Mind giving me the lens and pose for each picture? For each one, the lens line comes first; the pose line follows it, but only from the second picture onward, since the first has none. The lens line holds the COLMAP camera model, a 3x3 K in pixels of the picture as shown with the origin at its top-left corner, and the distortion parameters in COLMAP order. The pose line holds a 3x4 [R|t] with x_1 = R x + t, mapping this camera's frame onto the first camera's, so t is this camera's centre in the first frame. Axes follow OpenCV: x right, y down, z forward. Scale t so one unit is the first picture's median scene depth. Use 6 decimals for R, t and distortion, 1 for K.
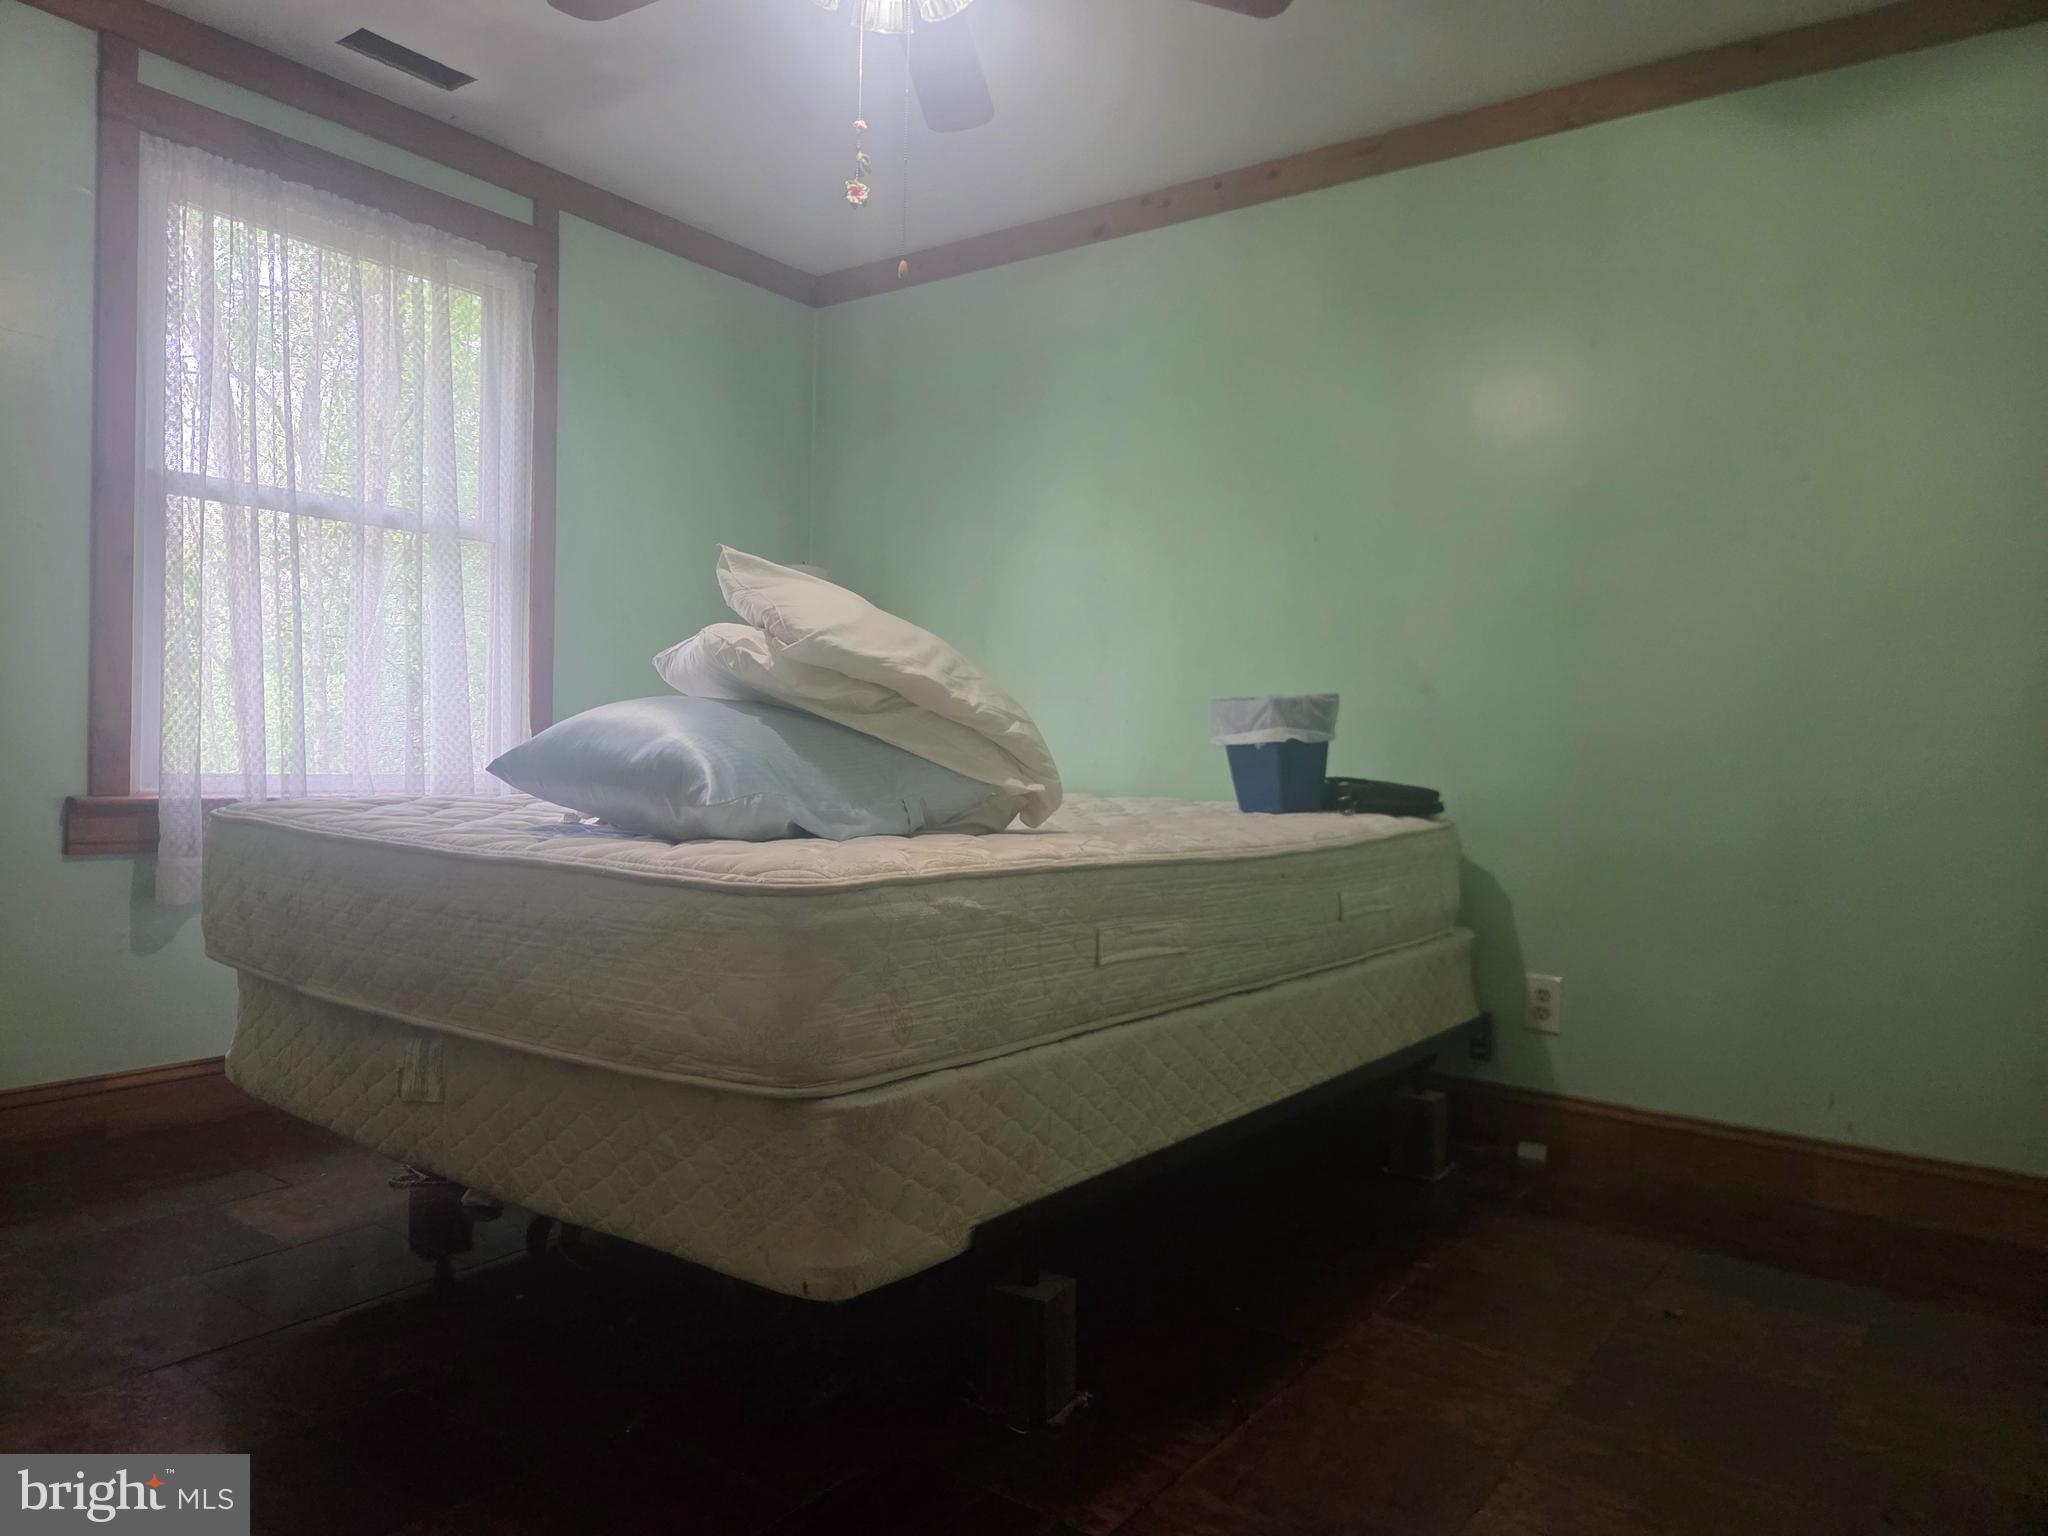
lens RADIAL K [[1386.7, 0, 1012.9], [0, 1386.7, 762.6], [0, 0, 1]] dist [0.050251, -0.033174]
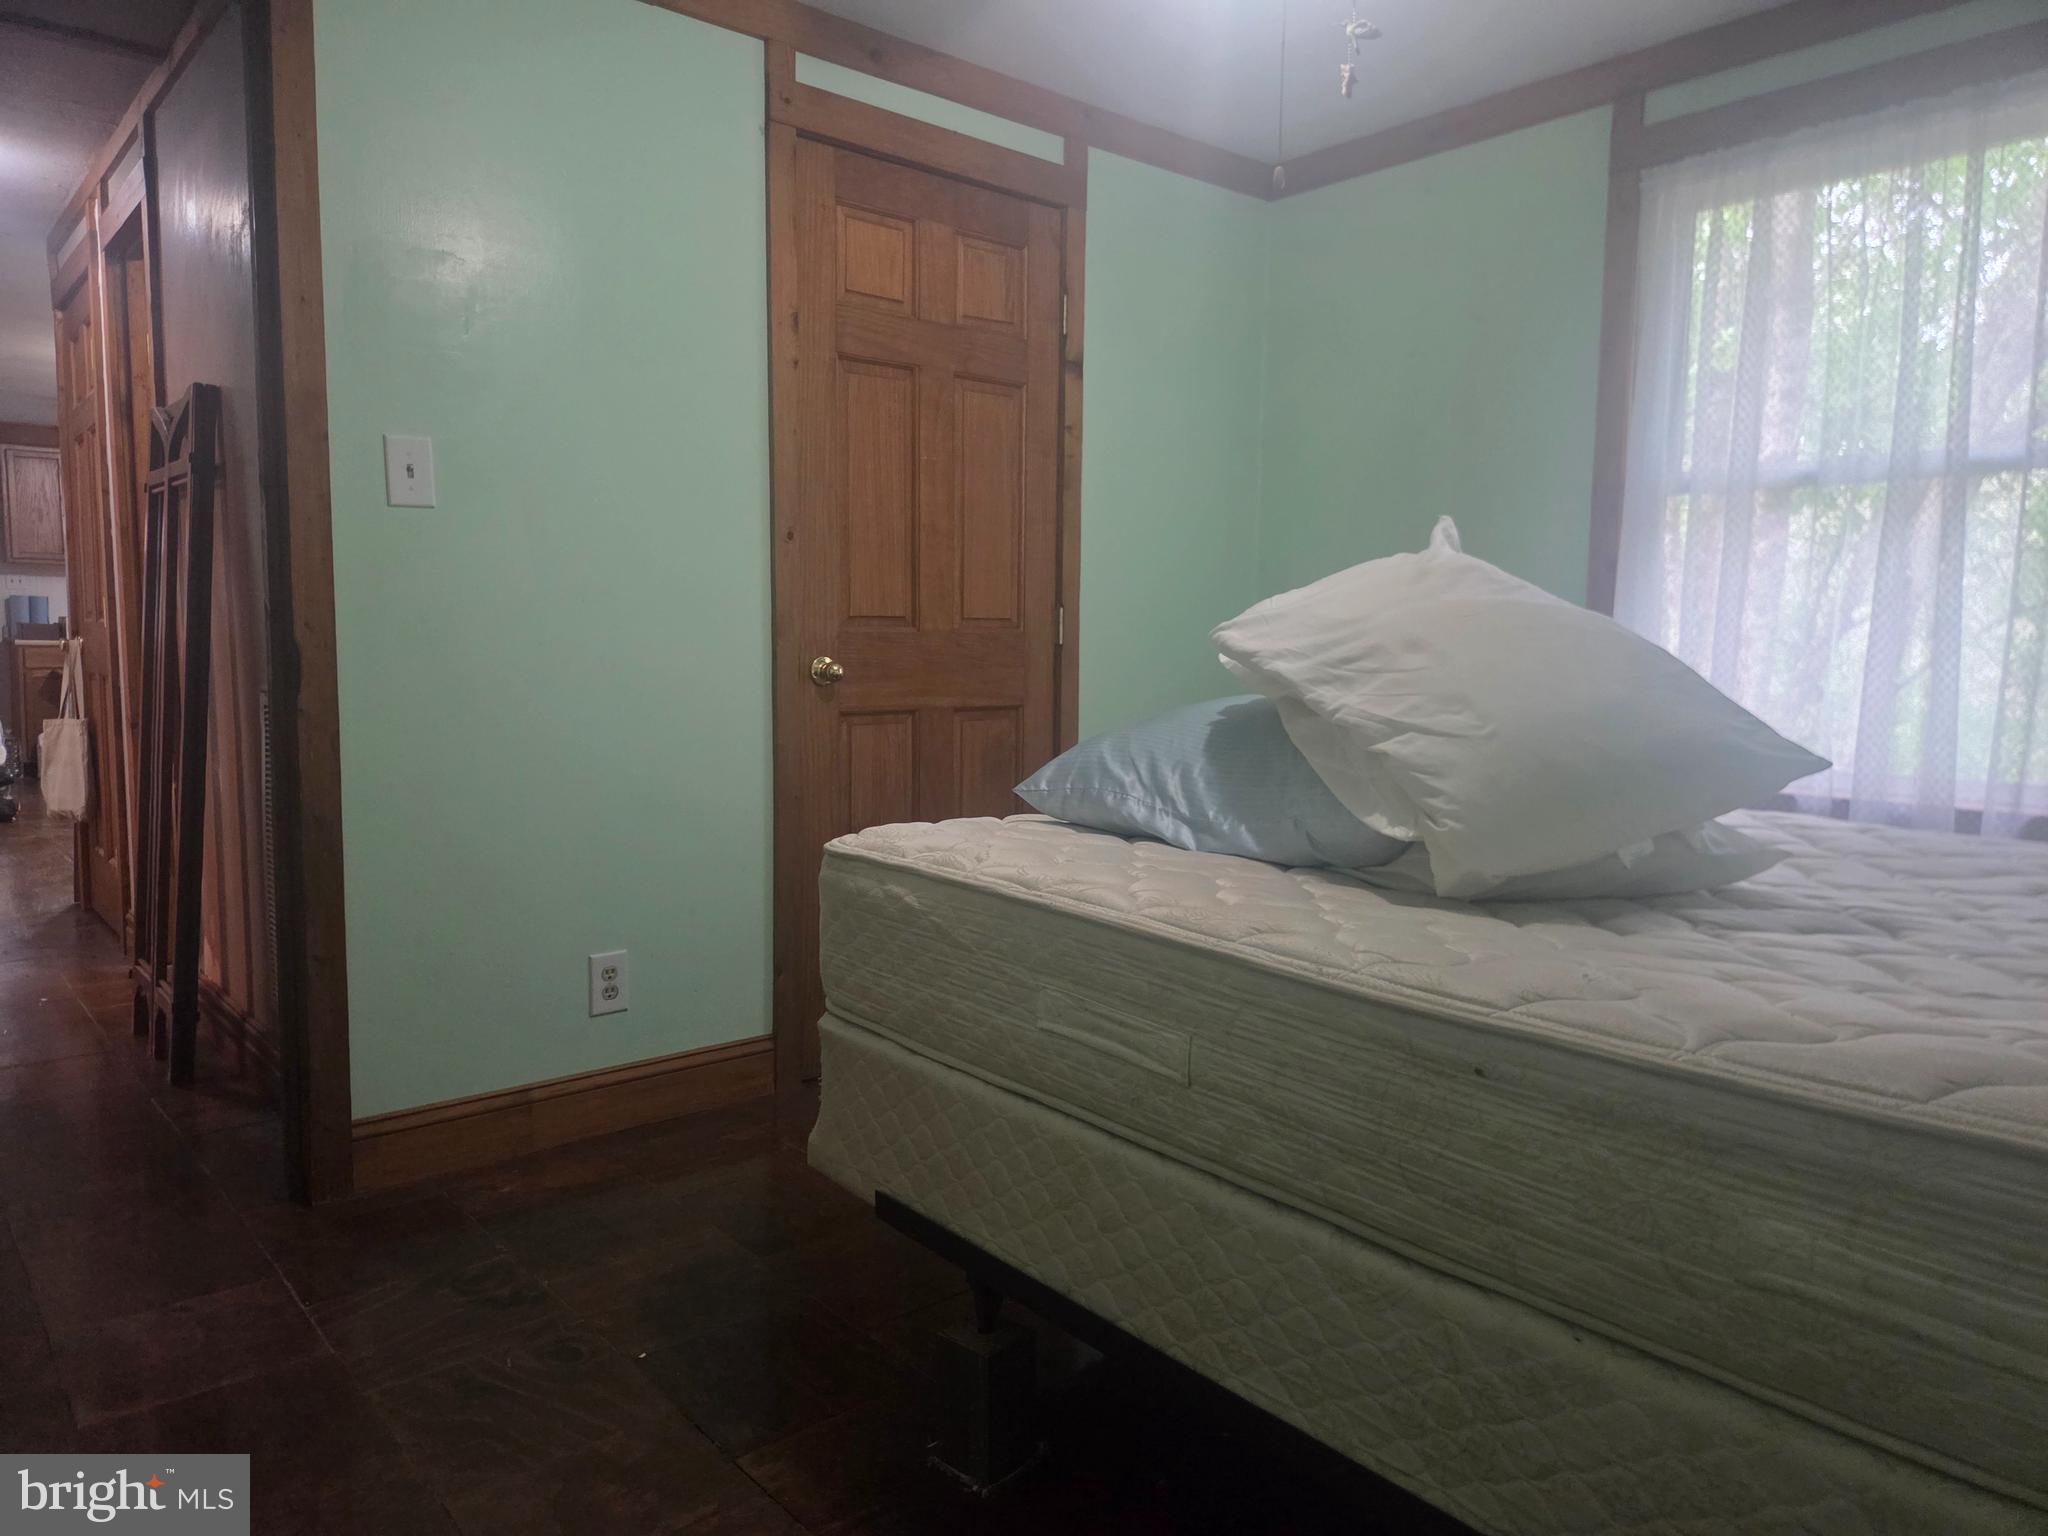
lens RADIAL K [[1386.7, 0, 1015.7], [0, 1386.7, 772.6], [0, 0, 1]] dist [0.050251, -0.033174]
pose [[-0.215392, 0.064675, -0.974384, 0.778272], [-0.036637, 0.996567, 0.074246, -0.059606], [0.975840, 0.051690, -0.212283, 1.043284]]
